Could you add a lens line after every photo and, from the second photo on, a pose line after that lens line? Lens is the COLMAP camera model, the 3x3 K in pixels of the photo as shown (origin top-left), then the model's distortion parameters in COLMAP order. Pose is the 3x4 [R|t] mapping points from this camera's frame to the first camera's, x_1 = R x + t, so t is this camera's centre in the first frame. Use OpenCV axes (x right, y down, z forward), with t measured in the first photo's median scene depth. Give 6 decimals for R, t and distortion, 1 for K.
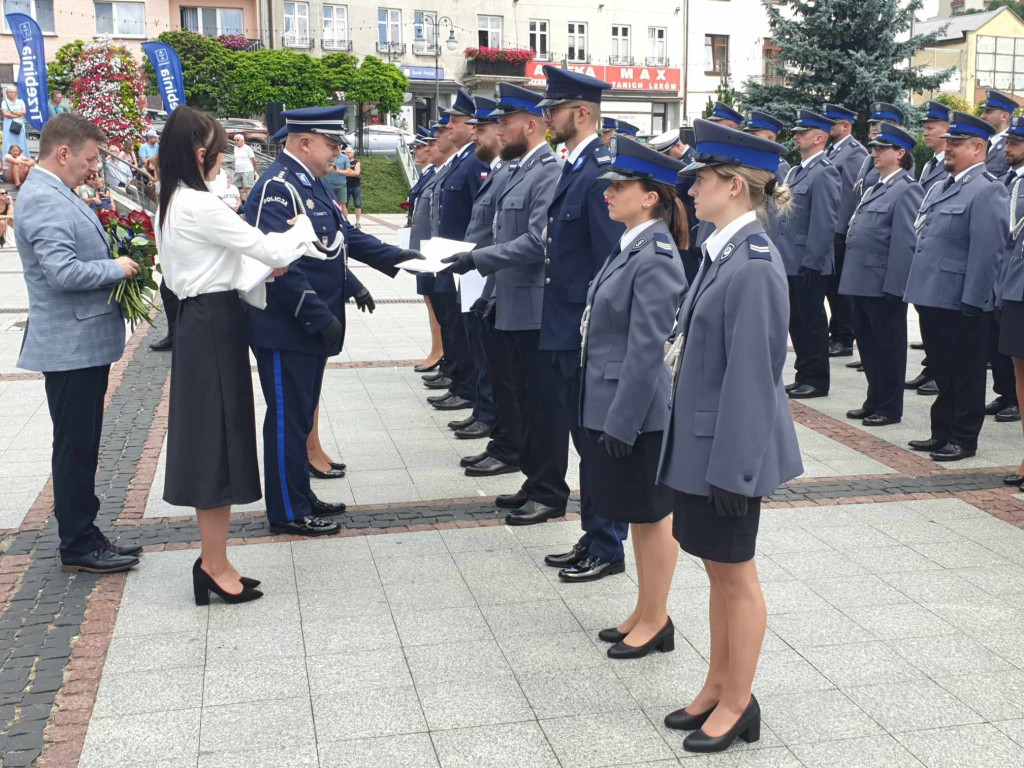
lens RADIAL K [[1196.0, 0, 544.8], [0, 1196.0, 382.8], [0, 0, 1]] dist [0.229370, -0.686733]
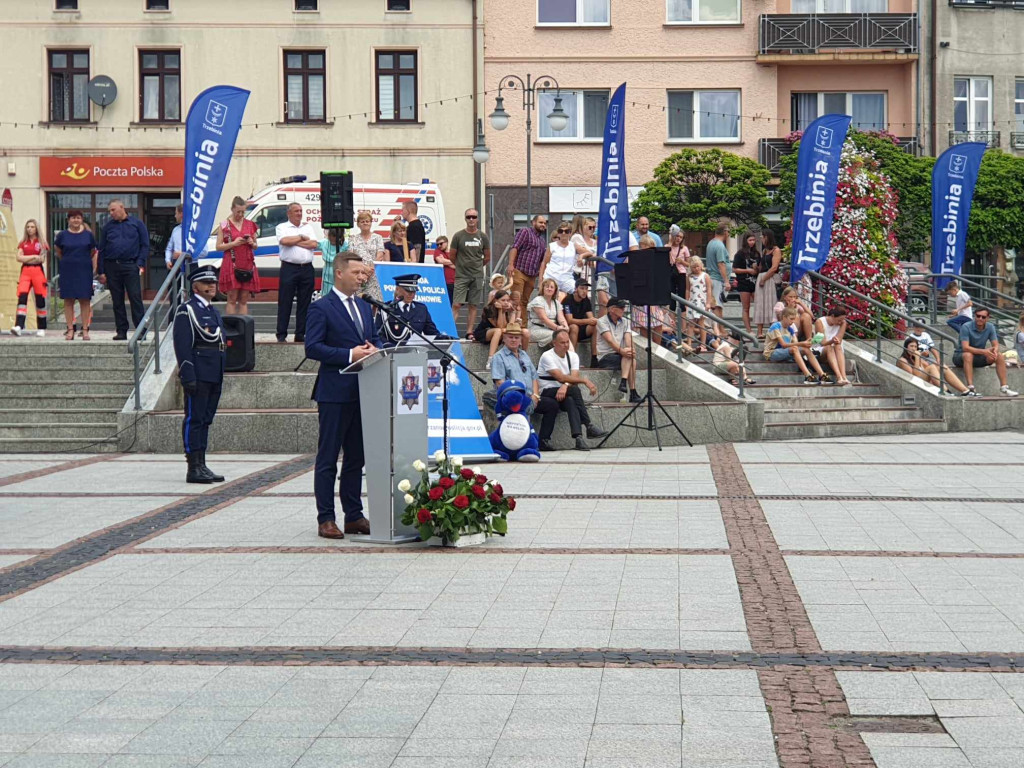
lens RADIAL K [[2182.1, 0, 511.1], [0, 2182.1, 349.2], [0, 0, 1]] dist [0.151411, -0.039795]
pose [[0.952170, -0.002451, -0.305557, -0.107103], [-0.050672, 0.984856, -0.165802, 0.028794], [0.301337, 0.173355, 0.937627, -0.127217]]
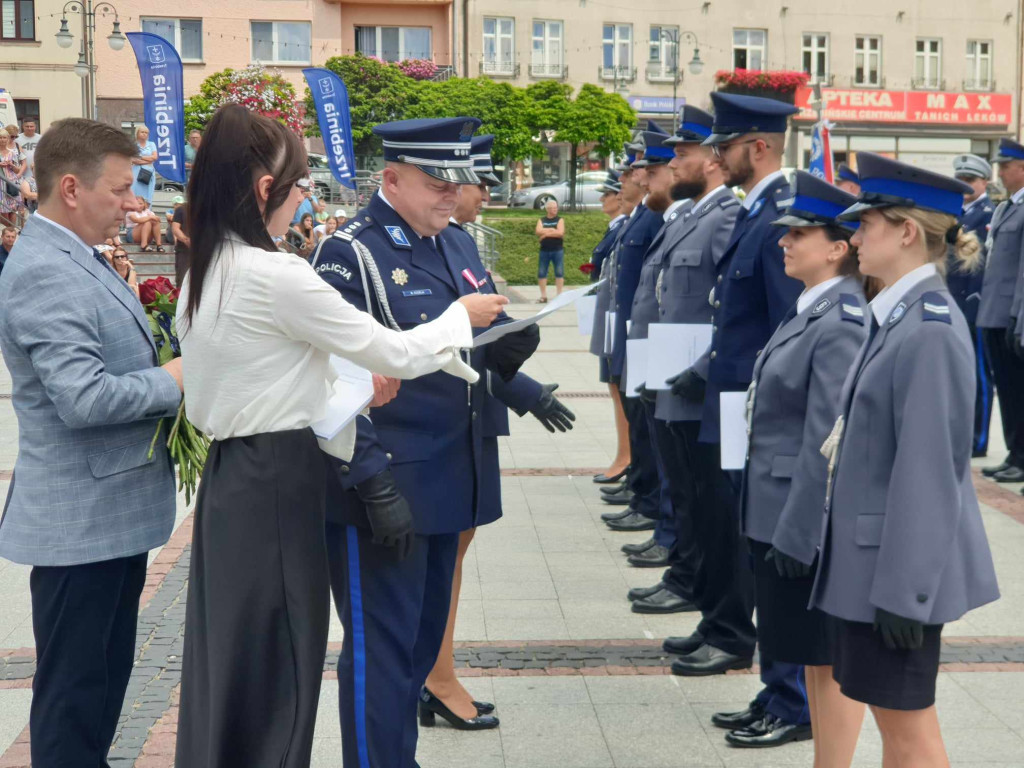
lens RADIAL K [[1629.6, 0, 548.7], [0, 1629.6, 383.2], [0, 0, 1]] dist [0.126438, -0.273531]
pose [[0.985838, 0.019764, -0.166533, 0.007919], [-0.033278, 0.996339, -0.078752, 0.002312], [0.164367, 0.083179, 0.982886, -0.007664]]
